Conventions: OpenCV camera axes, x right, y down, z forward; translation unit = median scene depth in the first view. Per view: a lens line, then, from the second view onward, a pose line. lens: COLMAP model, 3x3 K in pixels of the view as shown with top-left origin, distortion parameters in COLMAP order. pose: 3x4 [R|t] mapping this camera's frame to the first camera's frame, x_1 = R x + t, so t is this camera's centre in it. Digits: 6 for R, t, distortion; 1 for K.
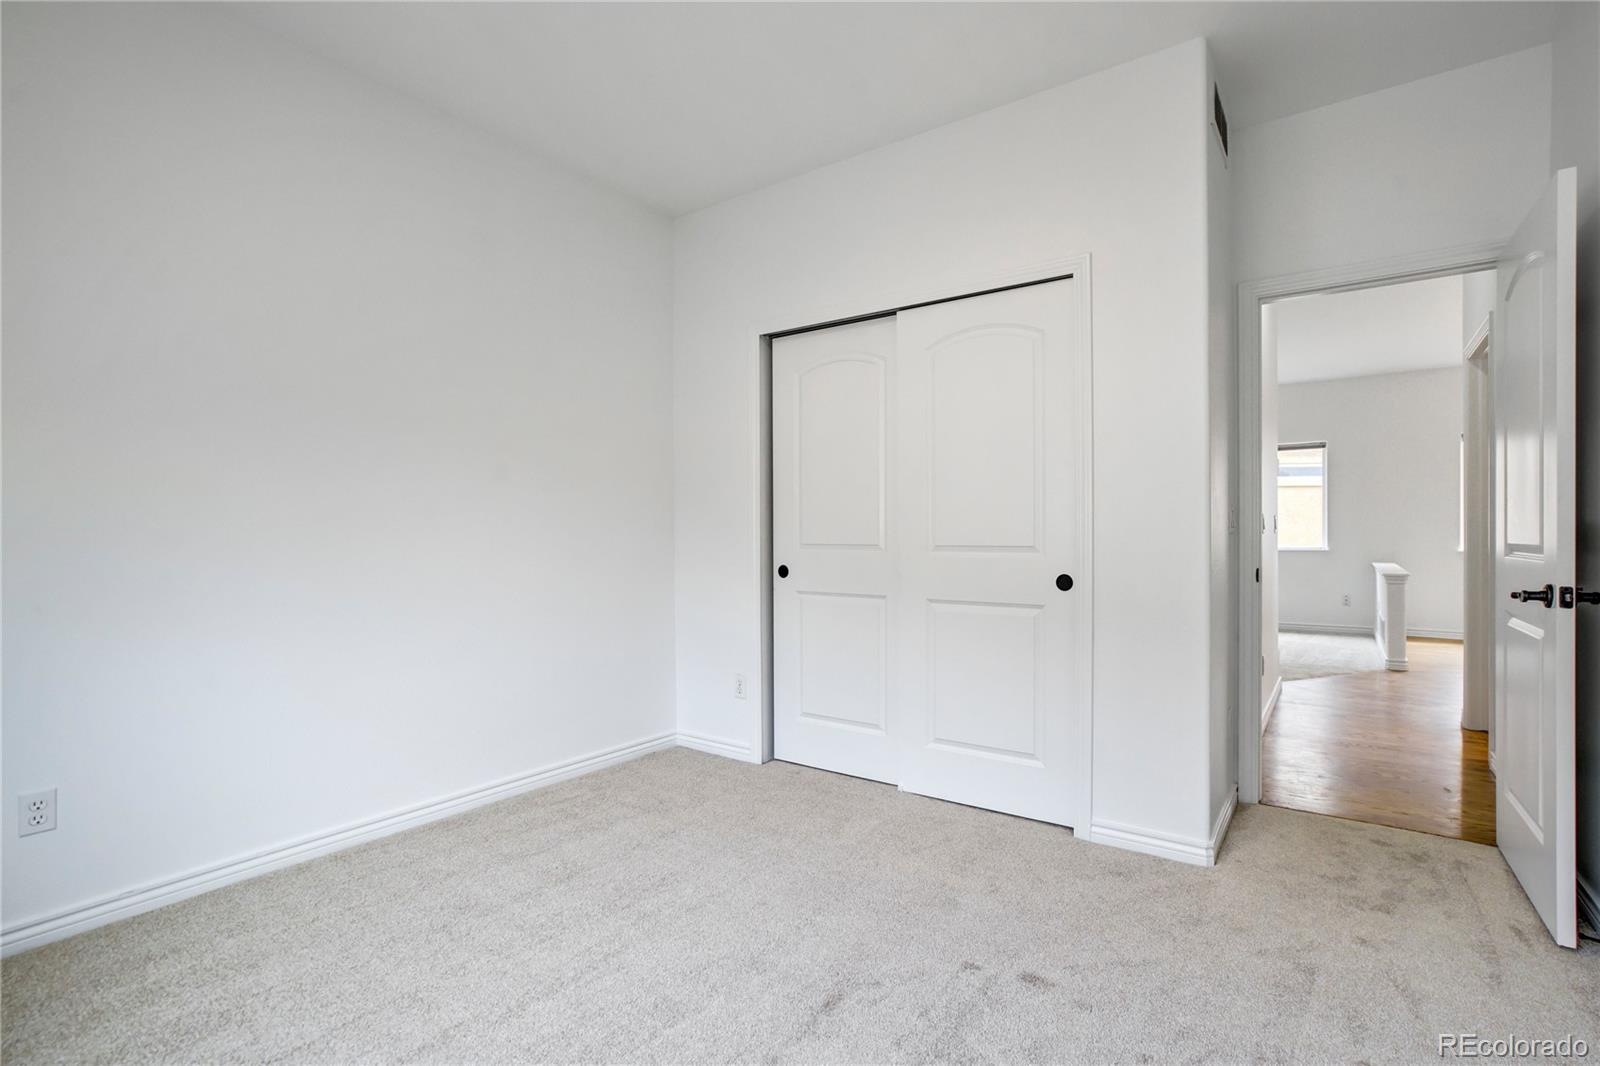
lens RADIAL K [[748.3, 0, 807.5], [0, 748.3, 530.6], [0, 0, 1]] dist [-0.028976, 0.016176]
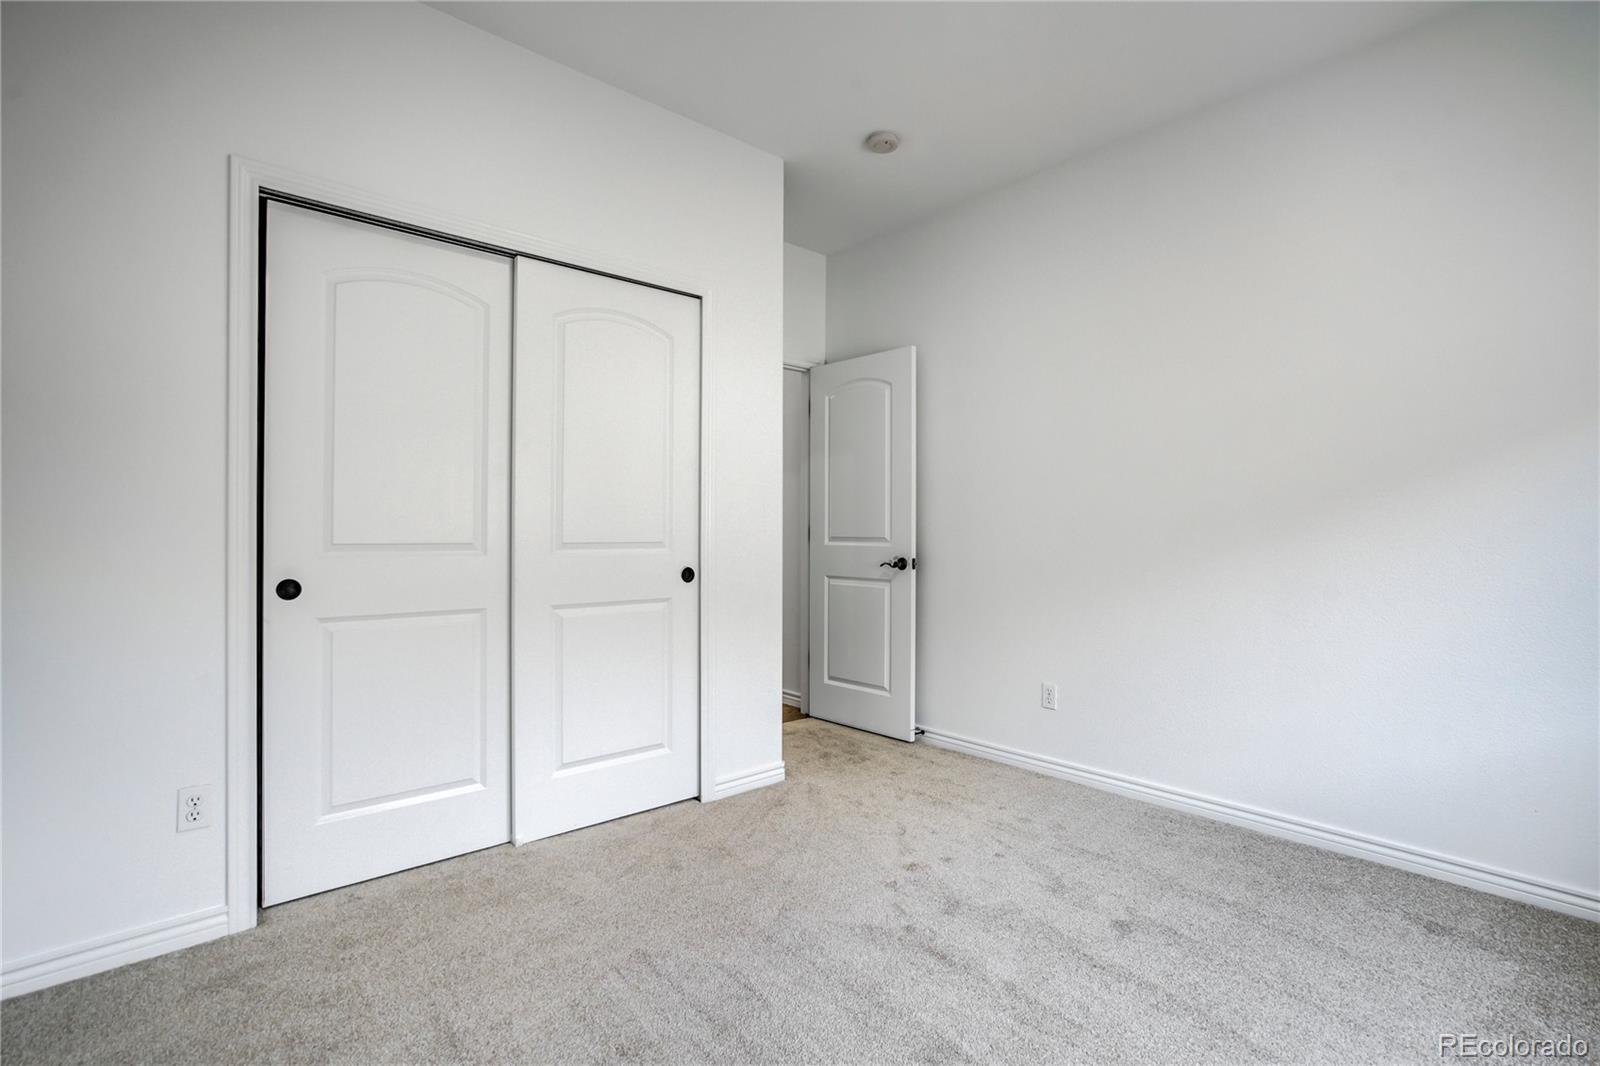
lens RADIAL K [[748.3, 0, 807.5], [0, 748.3, 530.6], [0, 0, 1]] dist [-0.028976, 0.016176]
pose [[0.219517, 0.006327, 0.975588, -0.669020], [-0.003952, 0.999977, -0.005596, 0.010305], [-0.975601, -0.002627, 0.219537, 0.579117]]
